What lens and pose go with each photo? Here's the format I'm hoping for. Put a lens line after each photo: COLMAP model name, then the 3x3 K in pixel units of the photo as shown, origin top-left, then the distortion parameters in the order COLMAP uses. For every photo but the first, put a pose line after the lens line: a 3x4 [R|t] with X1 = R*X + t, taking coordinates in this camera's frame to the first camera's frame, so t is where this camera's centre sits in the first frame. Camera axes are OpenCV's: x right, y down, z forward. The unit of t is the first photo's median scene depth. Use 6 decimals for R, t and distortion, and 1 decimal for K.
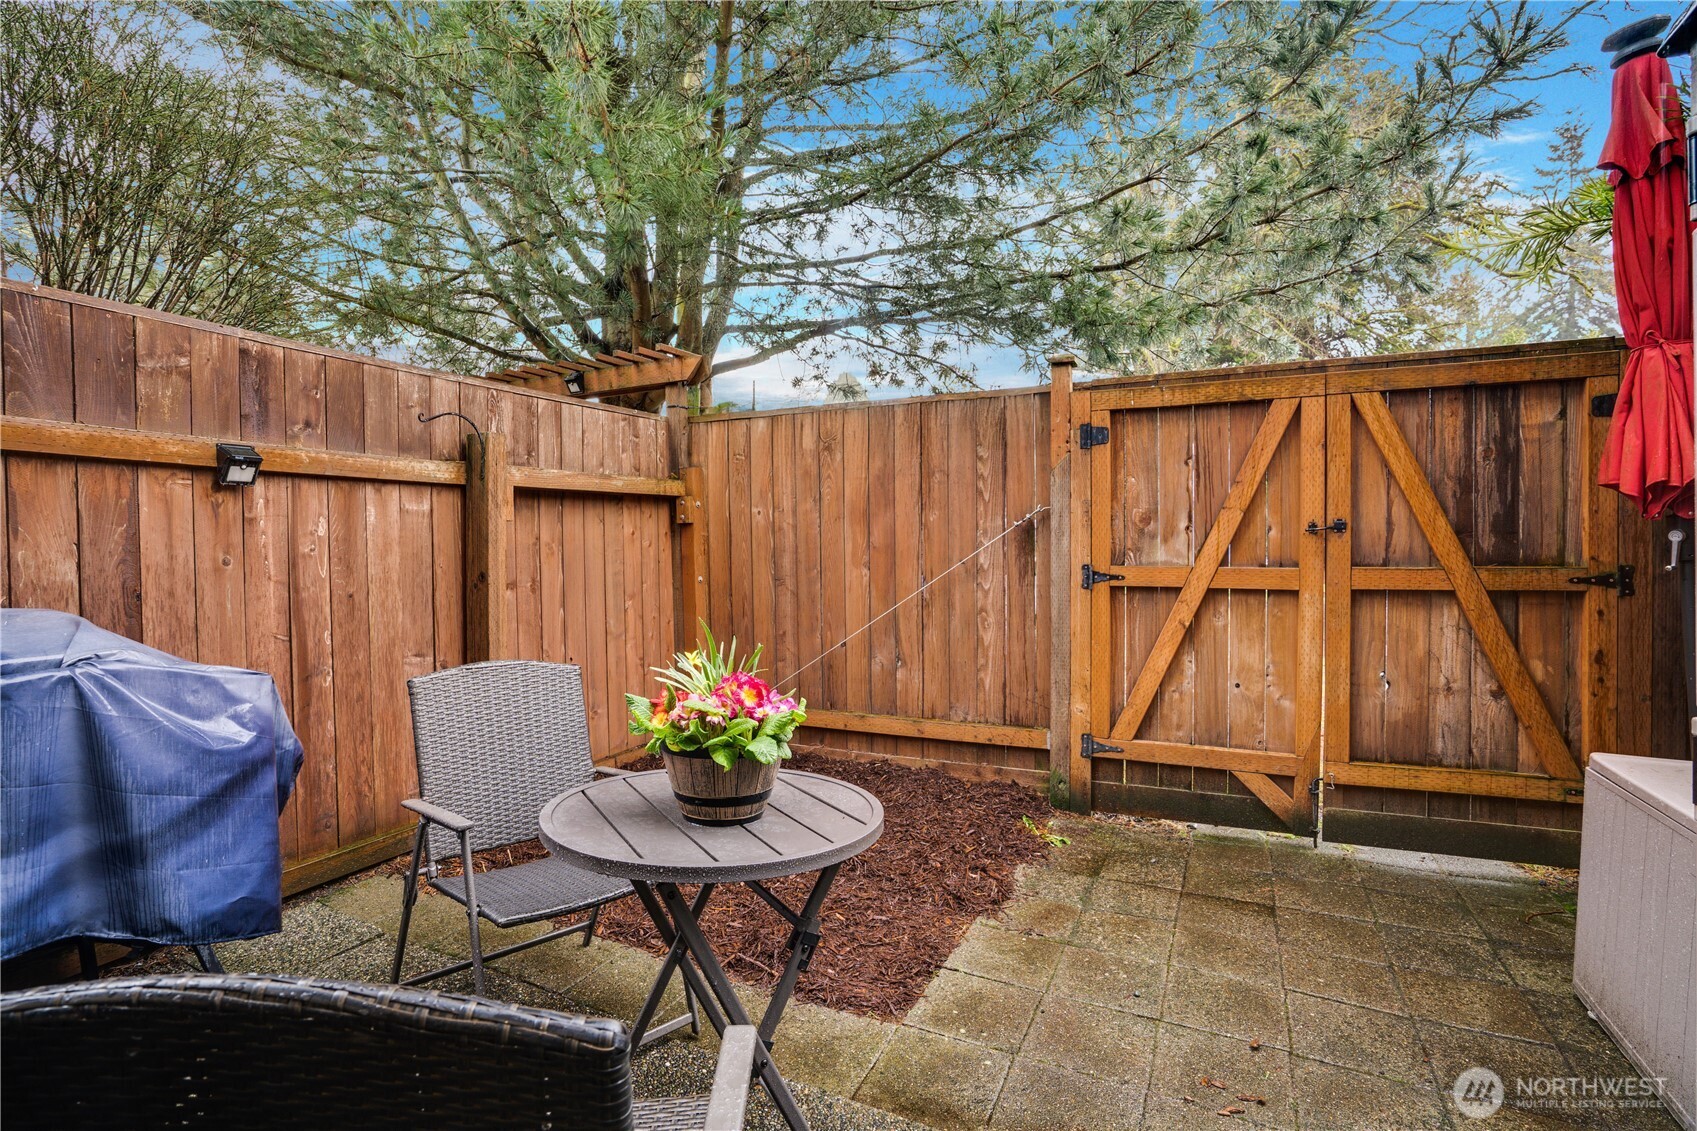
lens RADIAL K [[791.1, 0, 844.9], [0, 791.1, 558.9], [0, 0, 1]] dist [-0.050474, 0.018700]
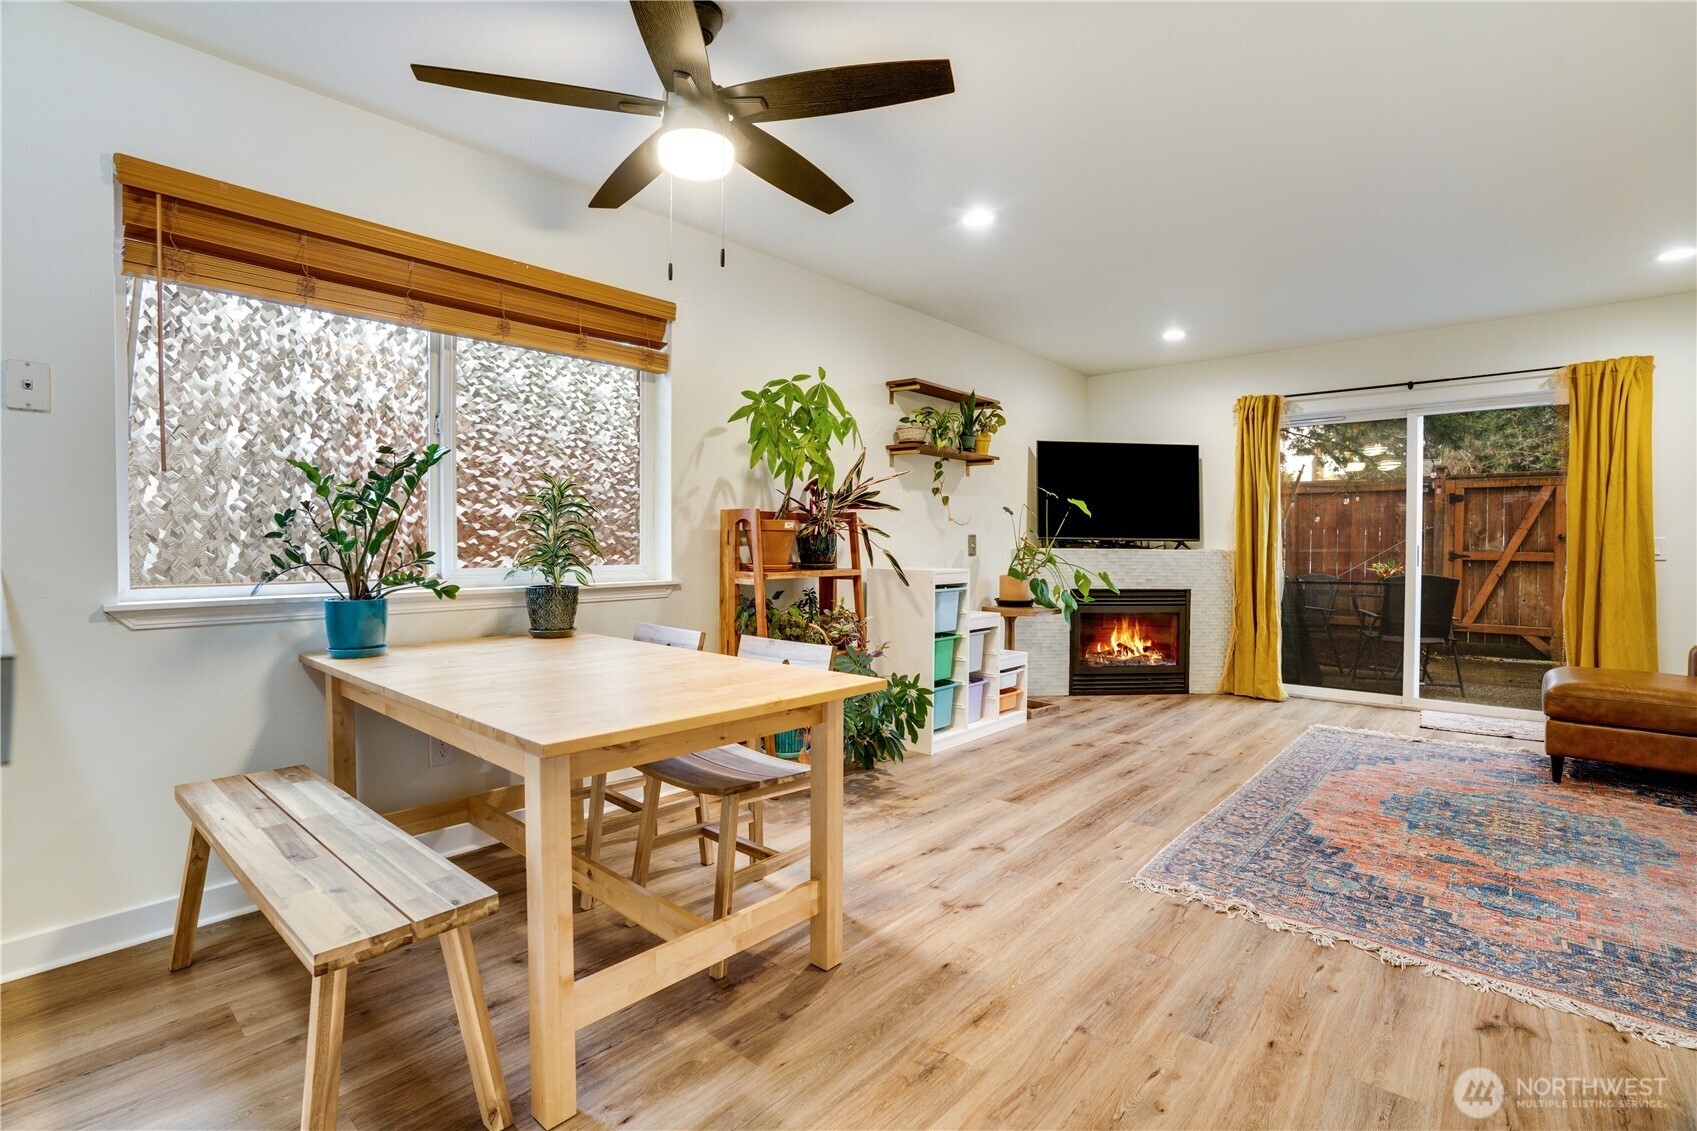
lens RADIAL K [[791.1, 0, 838.2], [0, 791.1, 561.3], [0, 0, 1]] dist [-0.050474, 0.018700]
pose [[0.963363, 0.017237, -0.267645, -0.954998], [-0.017606, 0.999844, 0.001020, 0.075007], [0.267621, 0.003730, 0.963517, -1.958285]]
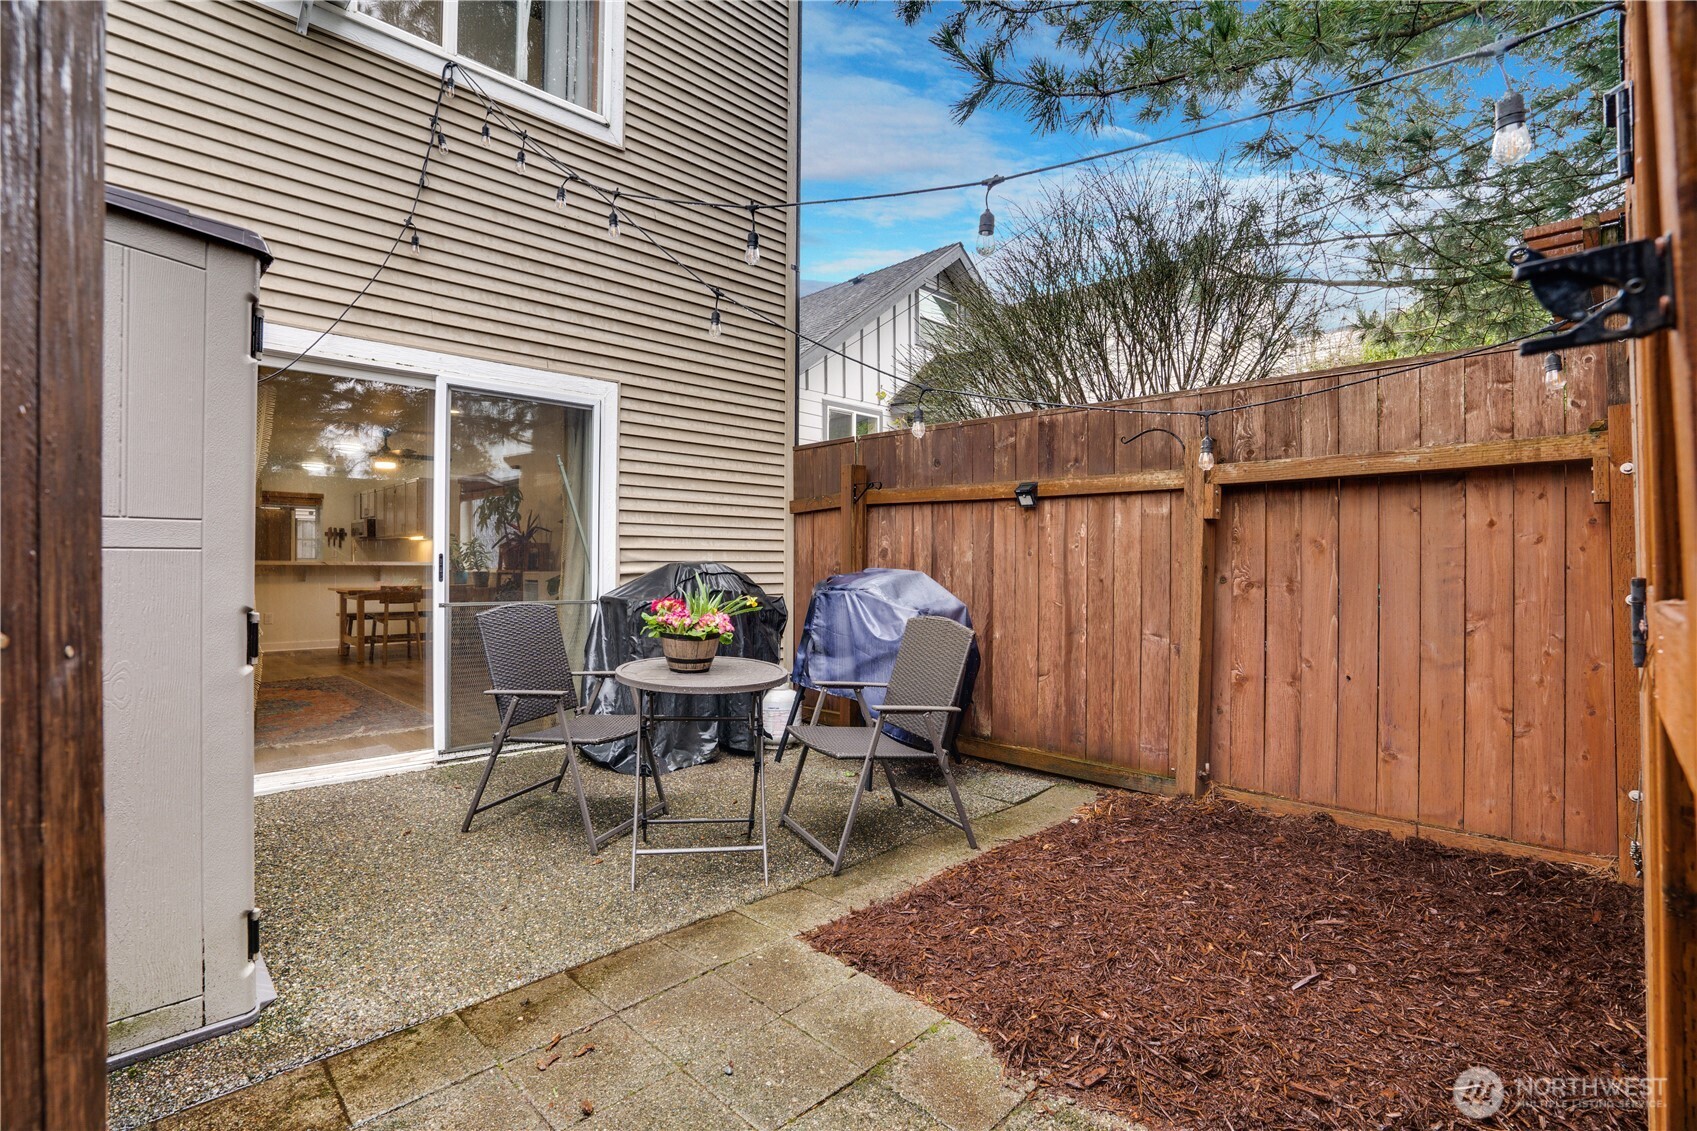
lens RADIAL K [[791.1, 0, 830.2], [0, 791.1, 562.8], [0, 0, 1]] dist [-0.050474, 0.018700]
pose [[-0.331688, 0.008095, -0.943354, 0.736379], [-0.022171, 0.999620, 0.016373, 0.004170], [0.943129, 0.026346, -0.331382, 0.901627]]
